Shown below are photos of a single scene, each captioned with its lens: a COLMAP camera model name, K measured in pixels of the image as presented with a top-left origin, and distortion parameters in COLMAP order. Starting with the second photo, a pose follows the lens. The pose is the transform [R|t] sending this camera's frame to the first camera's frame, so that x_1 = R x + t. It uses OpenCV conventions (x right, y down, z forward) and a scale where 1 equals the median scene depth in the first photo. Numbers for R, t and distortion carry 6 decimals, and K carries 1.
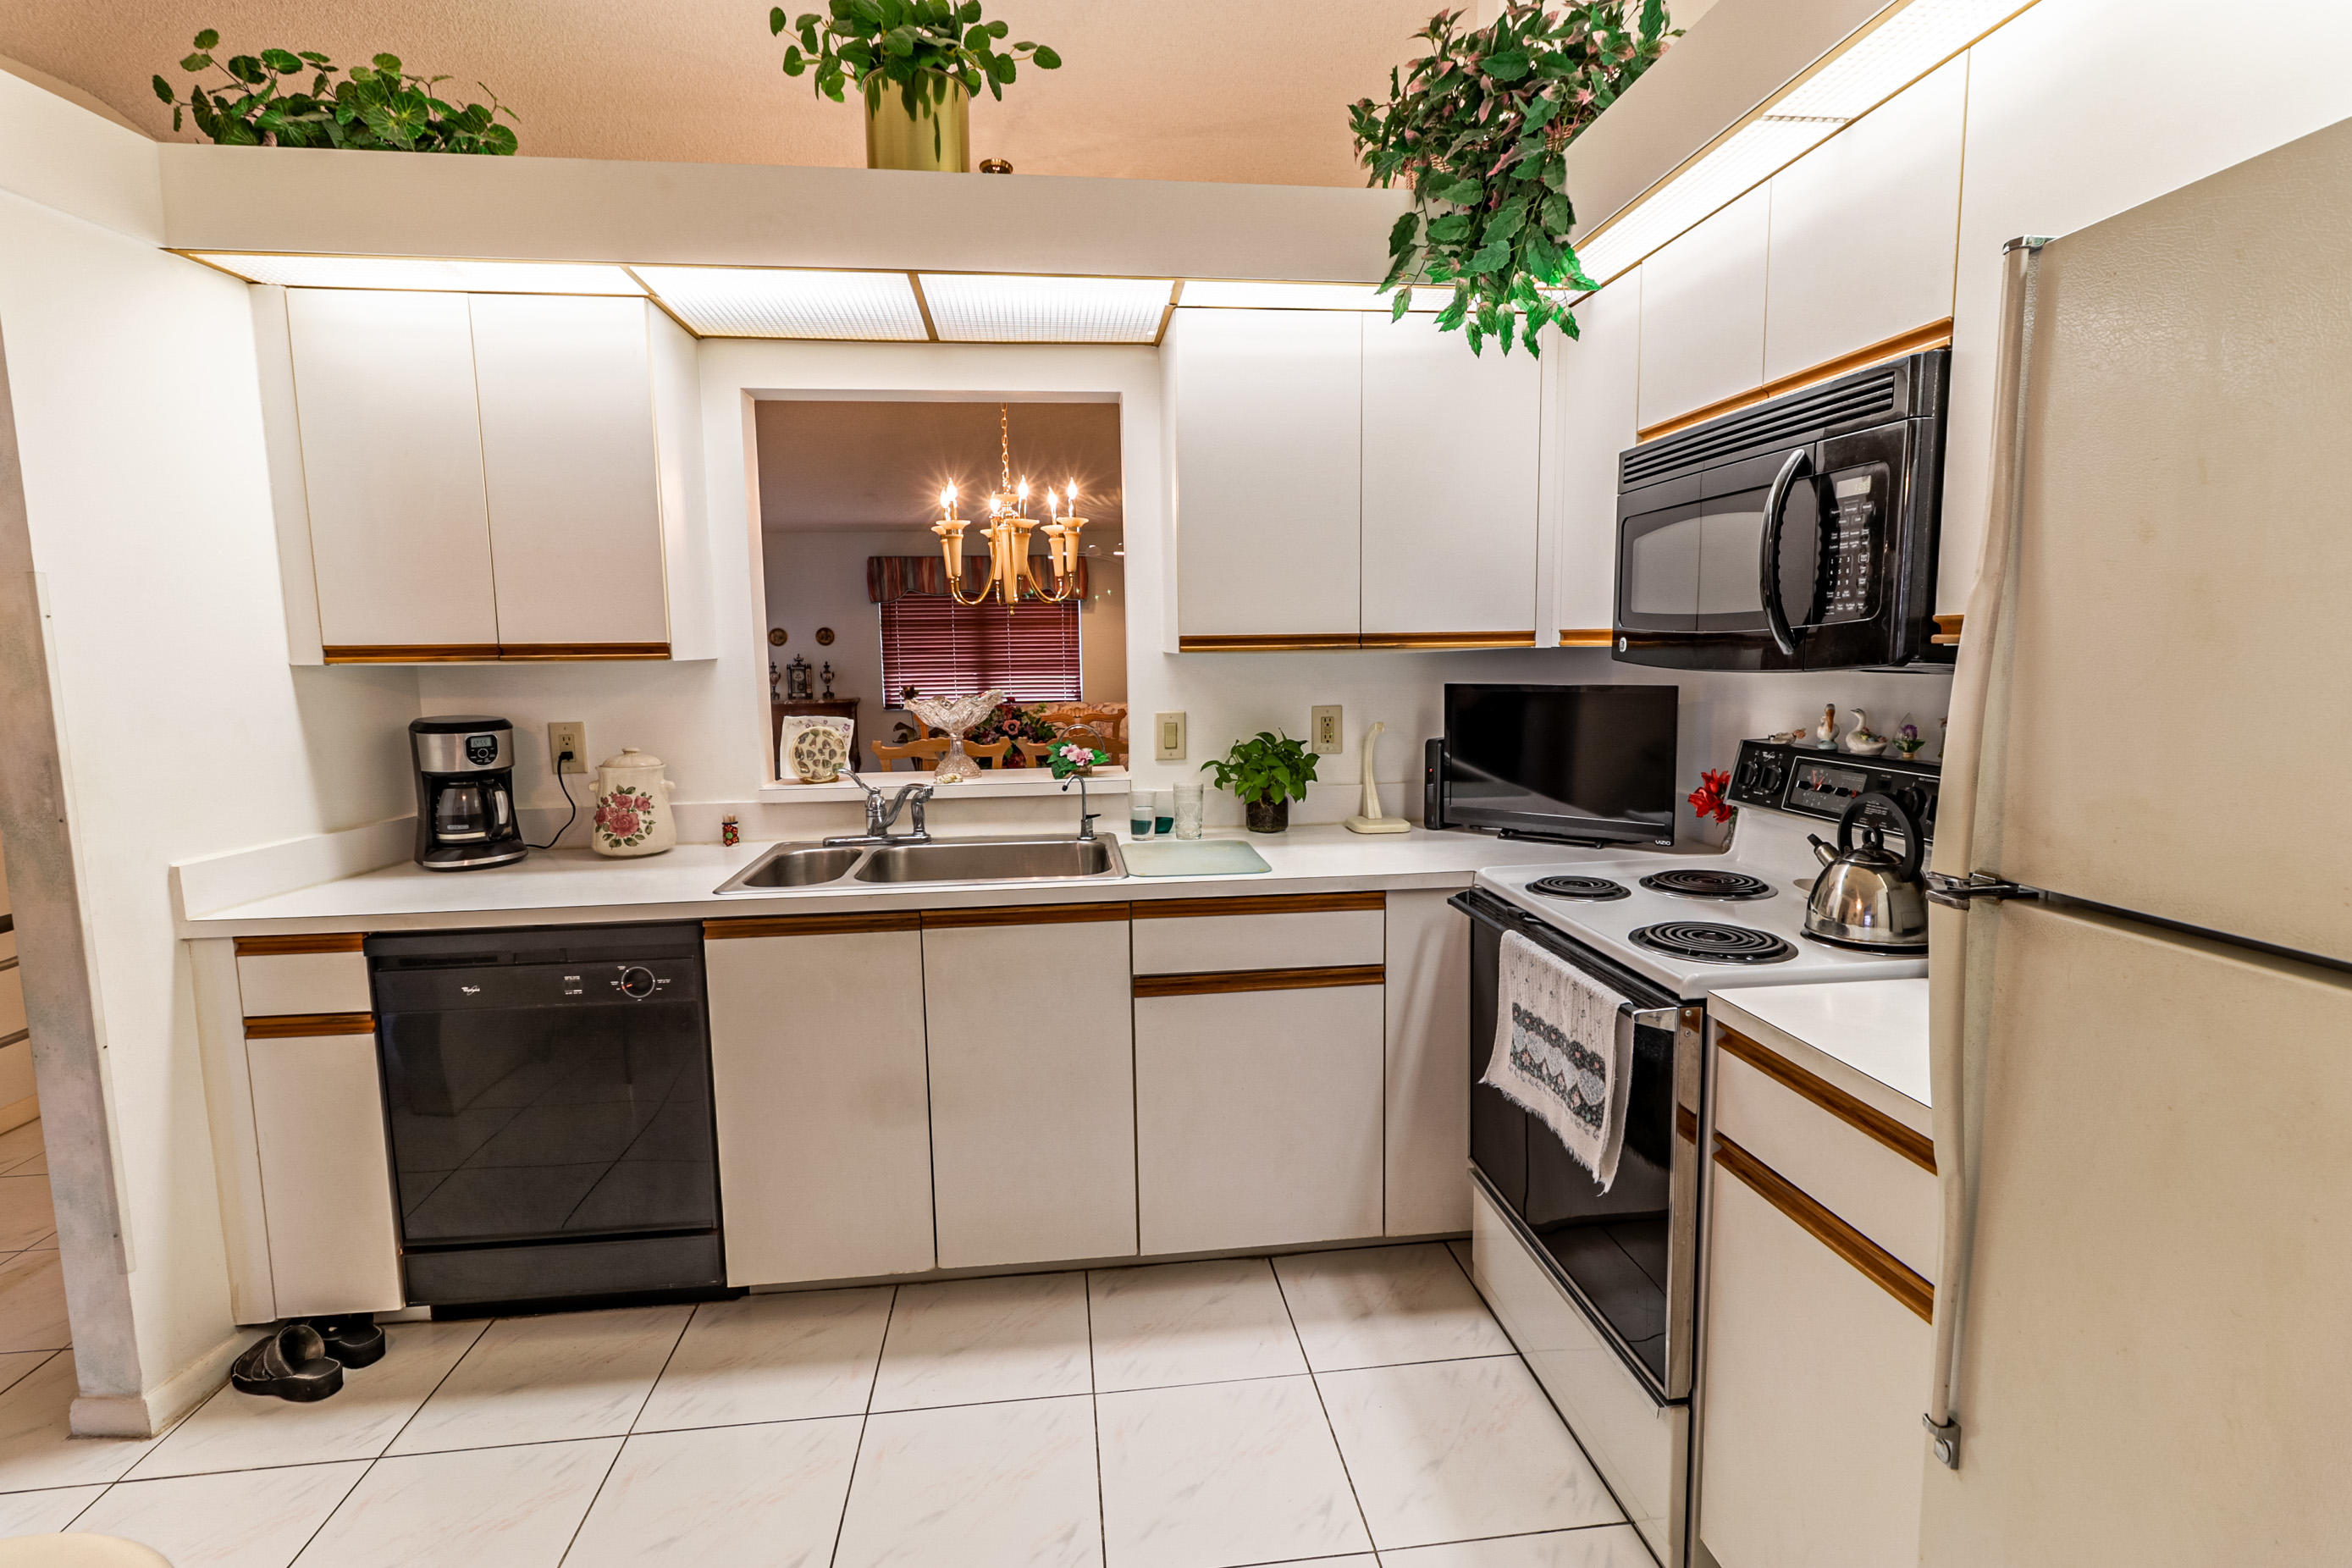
lens RADIAL K [[1093.9, 0, 1170.4], [0, 1093.9, 768.2], [0, 0, 1]] dist [0.002789, 0.001893]
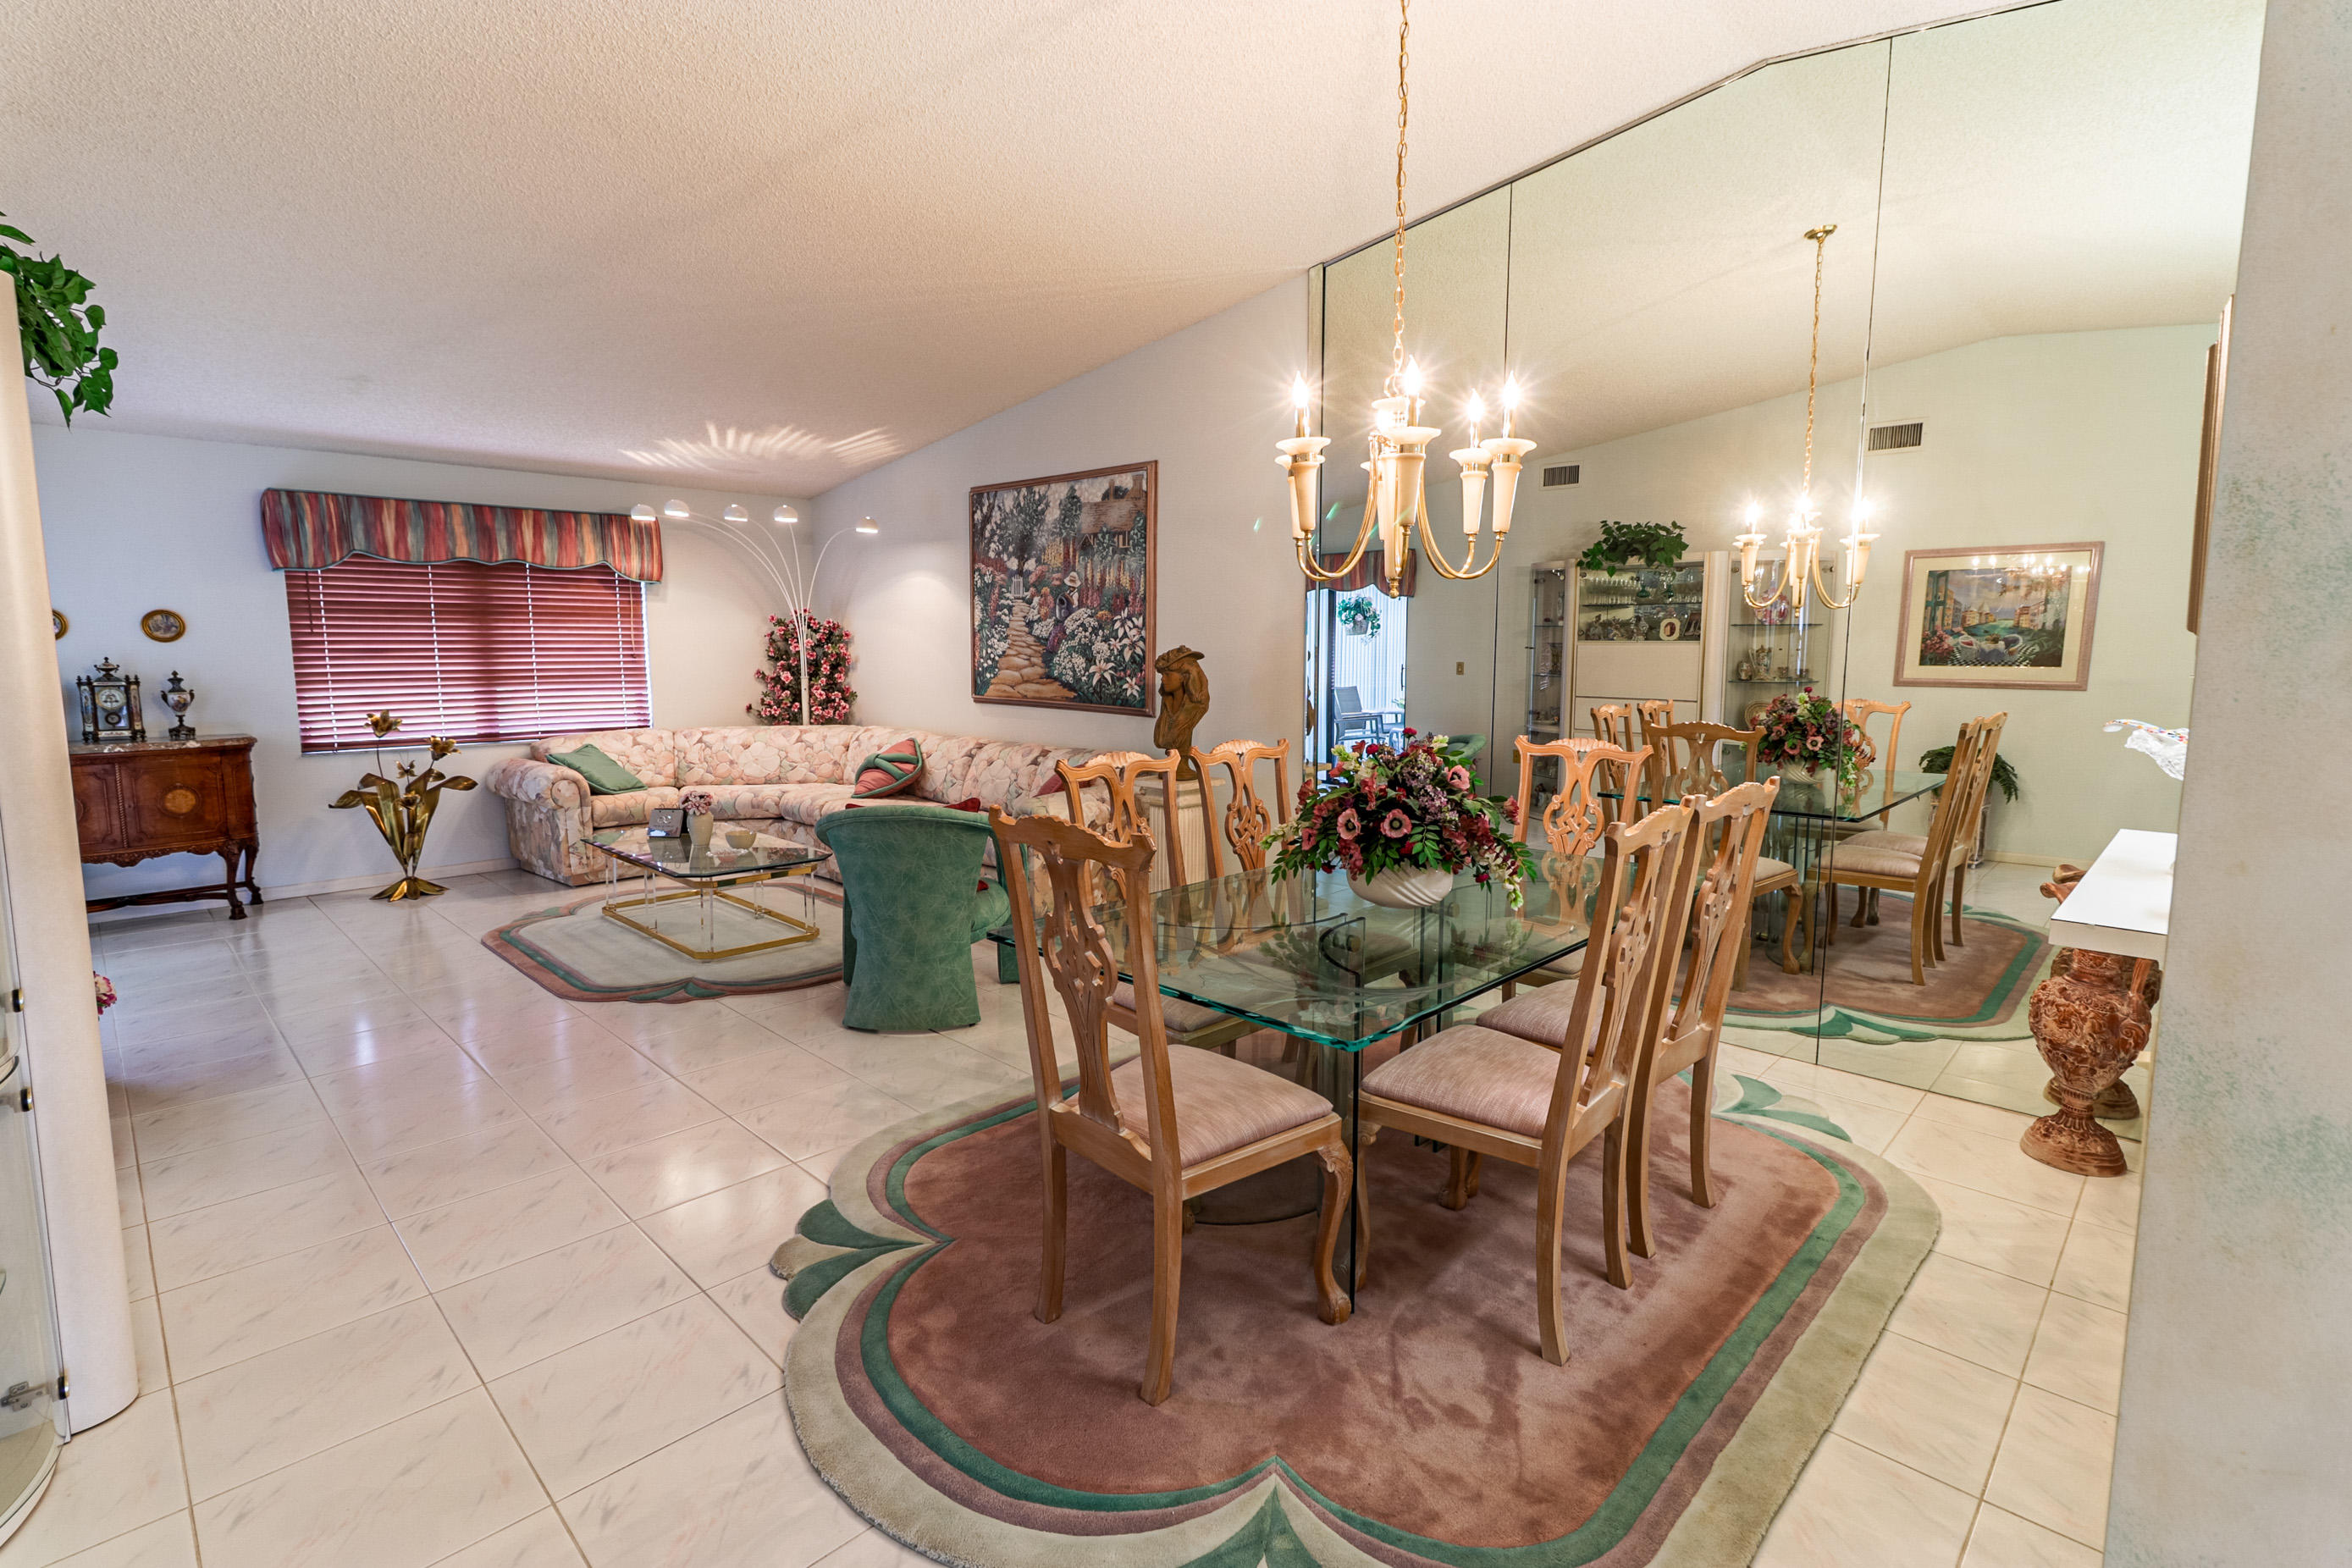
lens RADIAL K [[1085.5, 0, 1168.0], [0, 1085.5, 769.5], [0, 0, 1]] dist [0.002782, 0.000481]
pose [[0.781977, -0.059713, 0.620441, -1.245160], [0.063172, 0.997868, 0.016418, -0.119410], [-0.620098, 0.026355, 0.784082, 1.220487]]
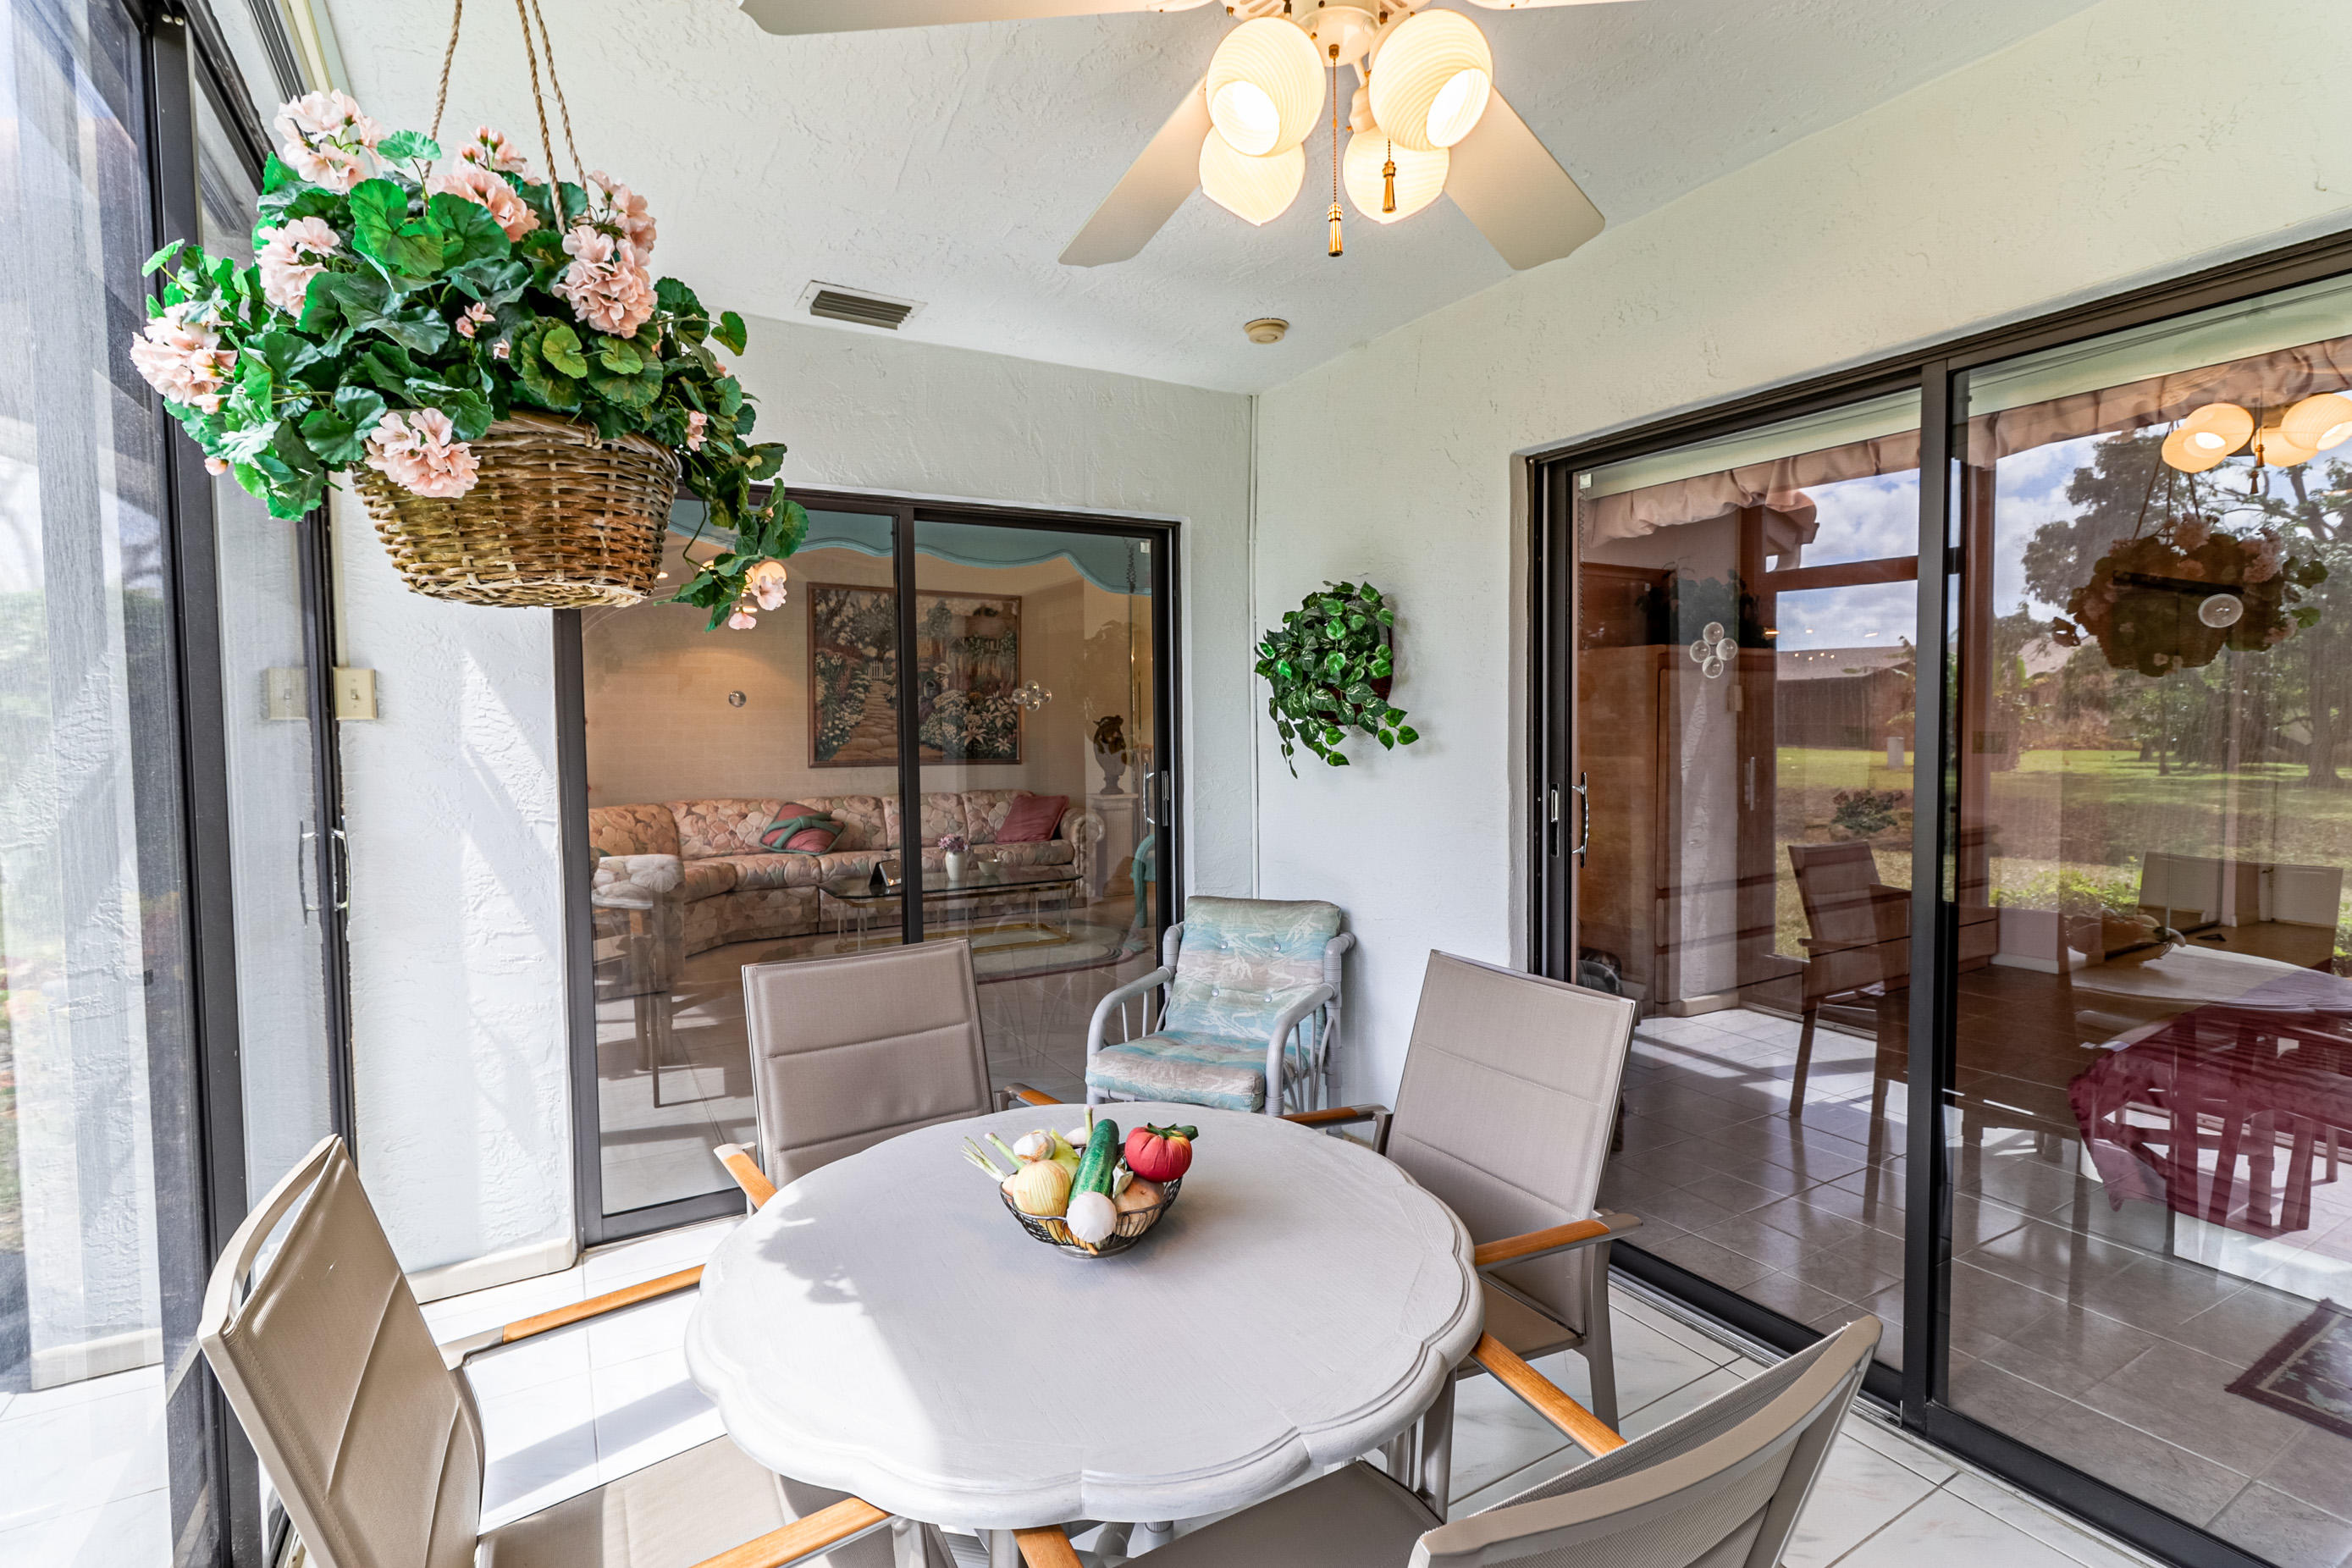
lens RADIAL K [[1093.9, 0, 1170.4], [0, 1093.9, 768.2], [0, 0, 1]] dist [0.002789, 0.001893]
pose [[-0.392277, -0.022212, 0.919579, -3.477703], [0.121649, 0.989675, 0.075799, -0.422608], [-0.911768, 0.141600, -0.385524, 4.315135]]
